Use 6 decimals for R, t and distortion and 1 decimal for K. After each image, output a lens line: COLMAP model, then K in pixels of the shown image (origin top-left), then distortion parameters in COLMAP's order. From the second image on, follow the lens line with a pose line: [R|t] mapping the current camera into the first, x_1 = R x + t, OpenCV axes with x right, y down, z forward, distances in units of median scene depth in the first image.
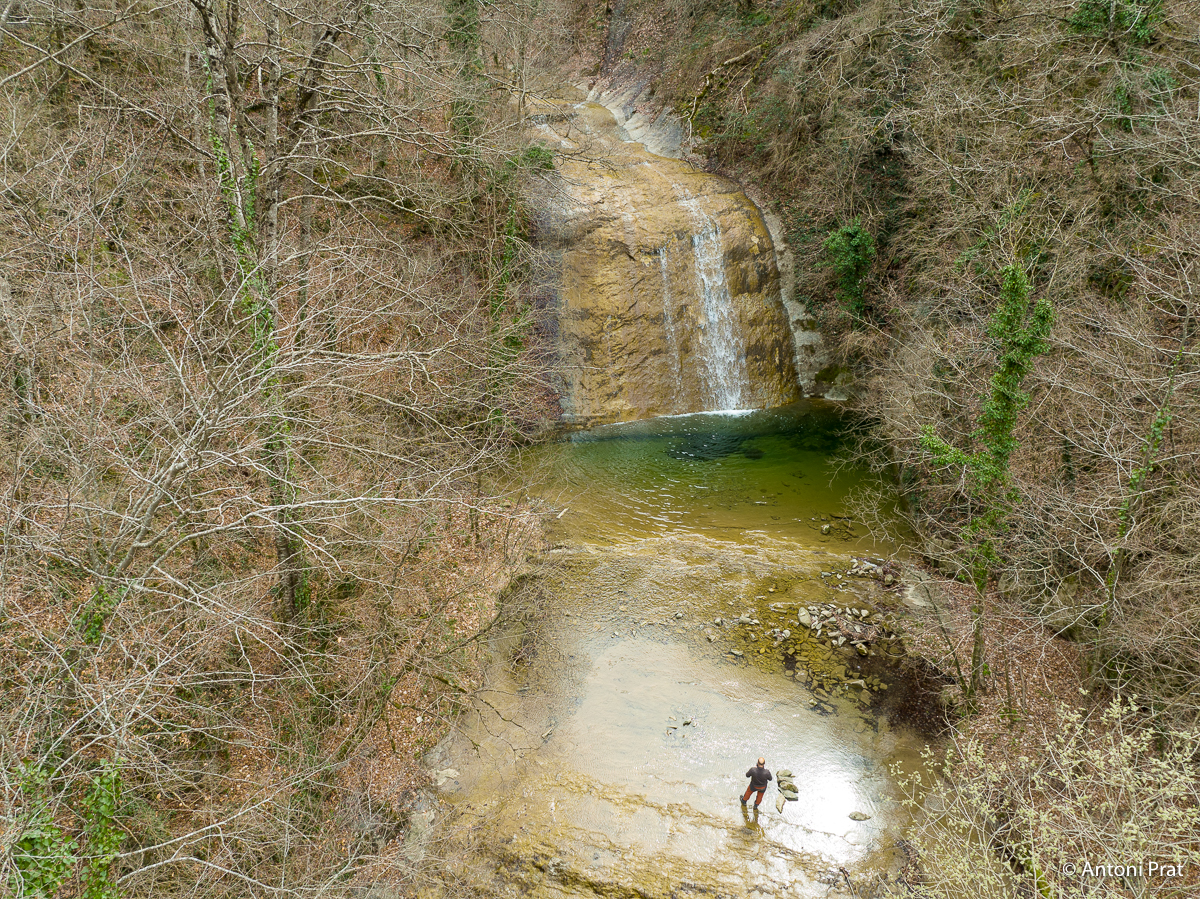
lens RADIAL K [[854.8, 0, 603.8], [0, 854.8, 448.1], [0, 0, 1]] dist [-0.008931, 0.006239]
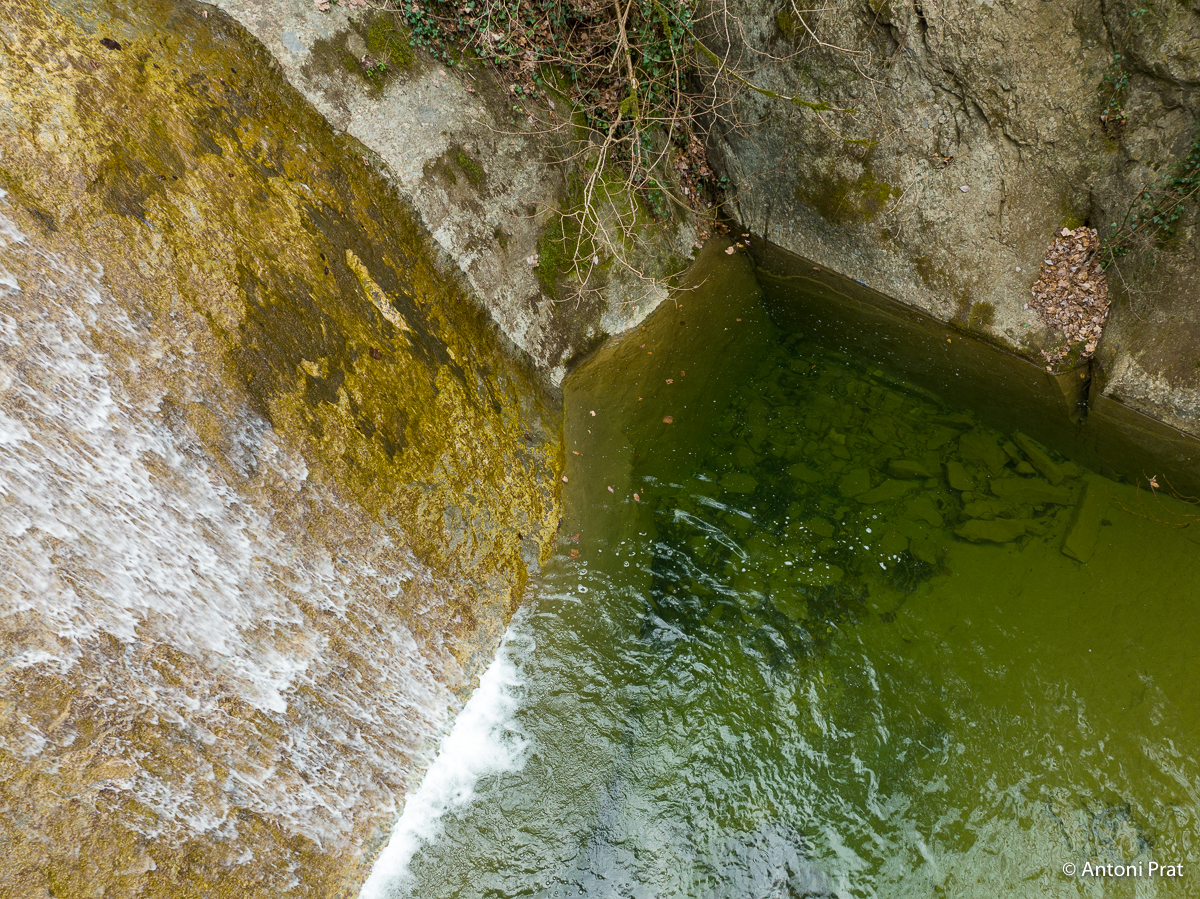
lens RADIAL K [[854.8, 0, 601.8], [0, 854.8, 446.1], [0, 0, 1]] dist [-0.008931, 0.006239]
pose [[0.511001, -0.645931, 0.567143, 0.107848], [0.426311, 0.763371, 0.485308, -0.148111], [-0.746416, -0.006214, 0.665451, 0.846640]]
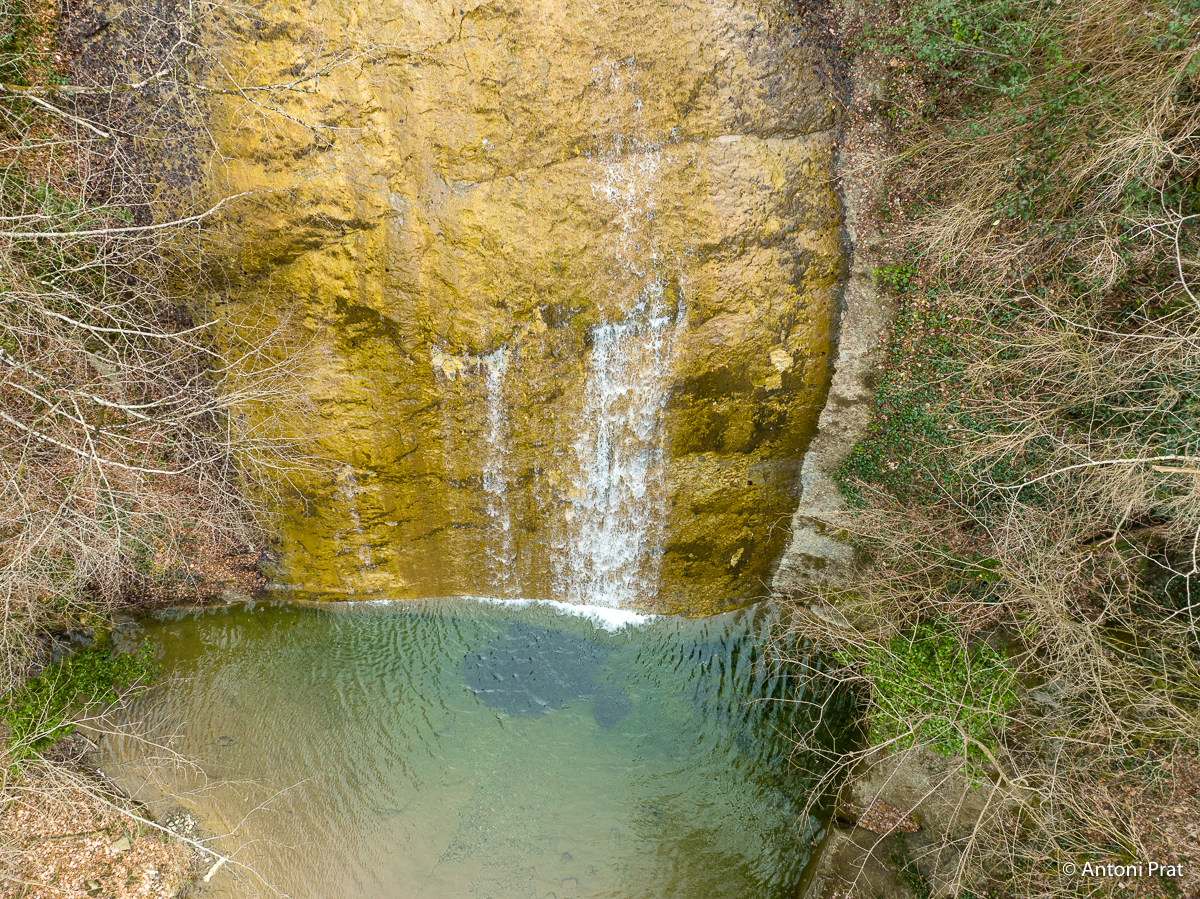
lens RADIAL K [[854.8, 0, 598.6], [0, 854.8, 448.7], [0, 0, 1]] dist [-0.008931, 0.006239]
pose [[0.968203, 0.249999, -0.009142, 0.121603], [-0.119679, 0.494967, 0.860630, -0.512143], [0.219681, -0.832171, 0.509148, 0.797957]]
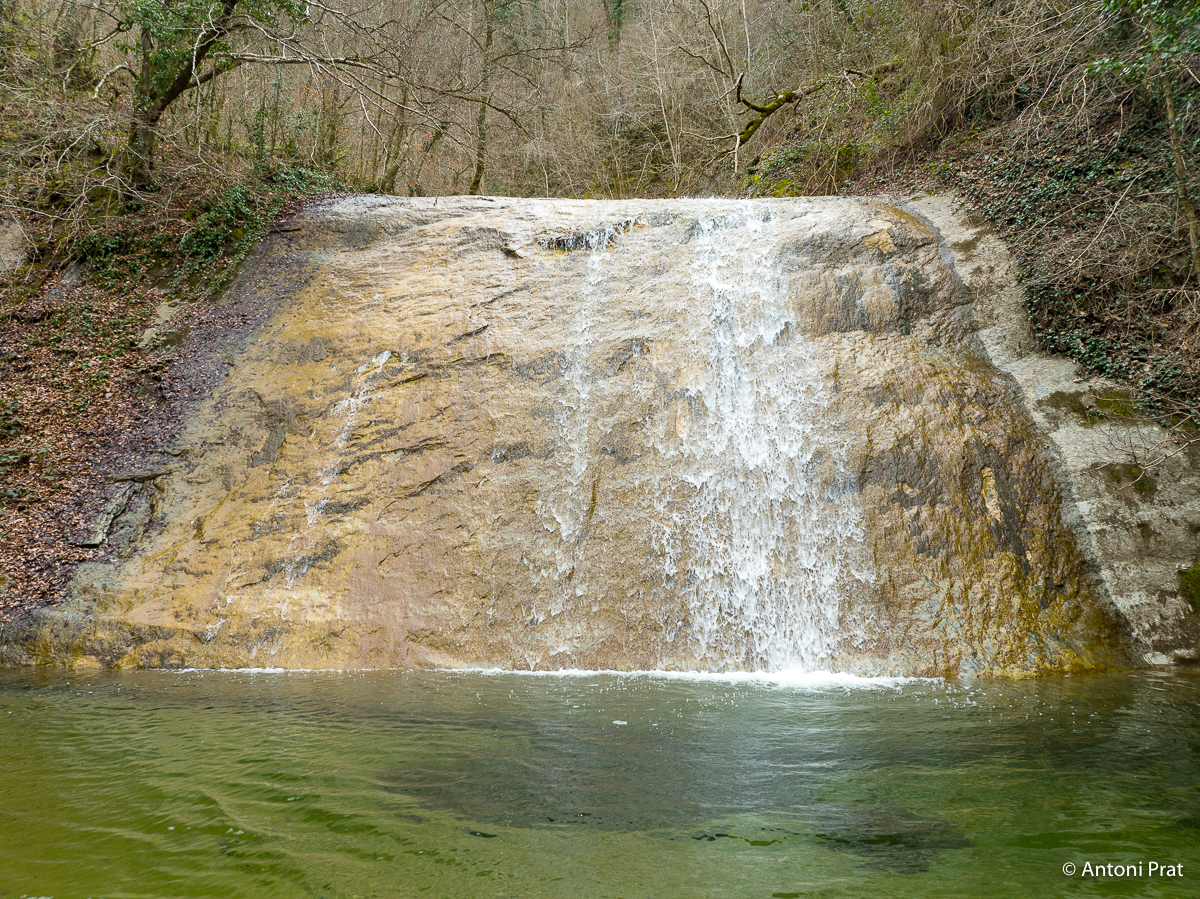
lens RADIAL K [[854.8, 0, 601.8], [0, 854.8, 452.1], [0, 0, 1]] dist [-0.008931, 0.006239]
pose [[0.971366, -0.013252, -0.237220, 0.150642], [-0.121177, 0.831188, -0.542626, 0.031651], [0.204365, 0.555834, 0.805781, 0.763289]]
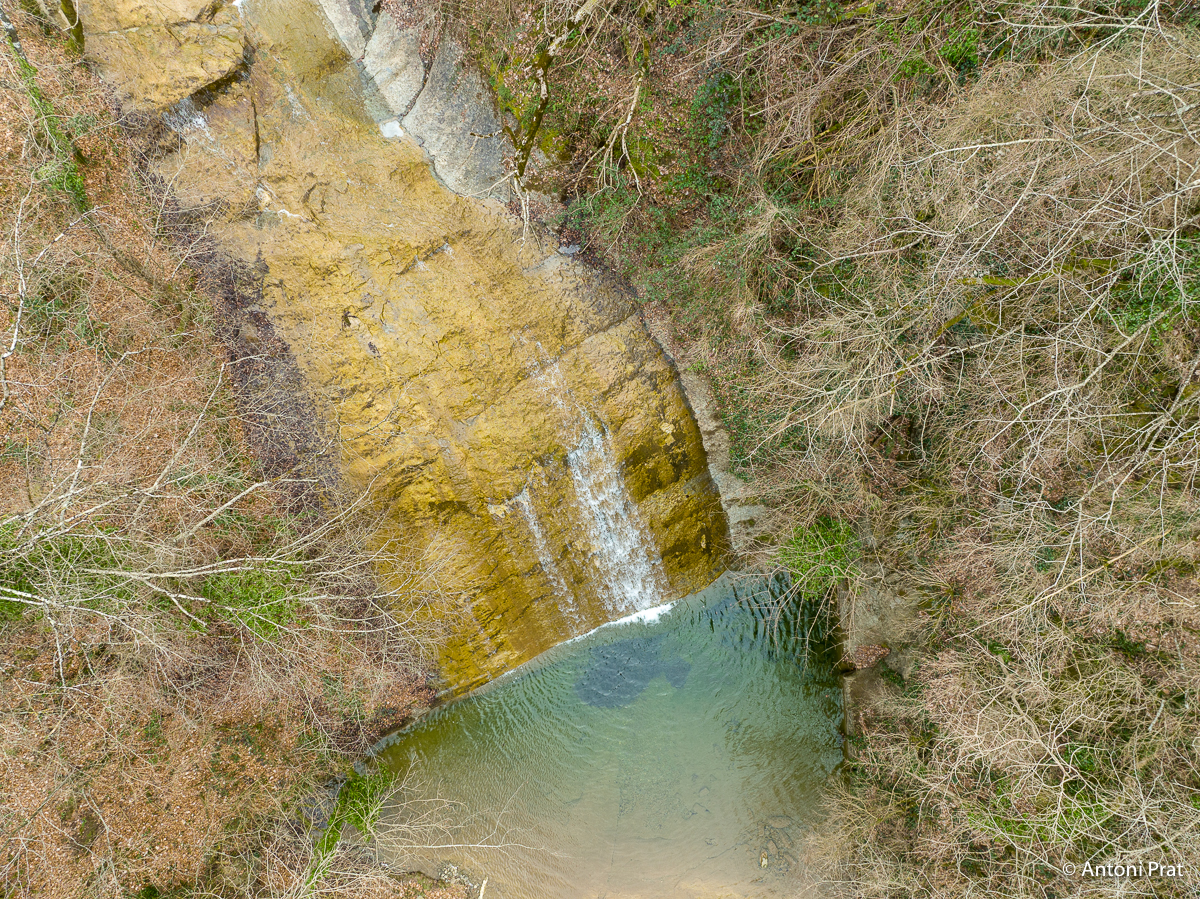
lens RADIAL K [[854.8, 0, 597.8], [0, 854.8, 448.3], [0, 0, 1]] dist [-0.008931, 0.006239]
pose [[0.981299, -0.191381, 0.020605, 0.115674], [0.094545, 0.572460, 0.814463, -0.739244], [-0.167668, -0.797284, 0.579849, 0.658997]]
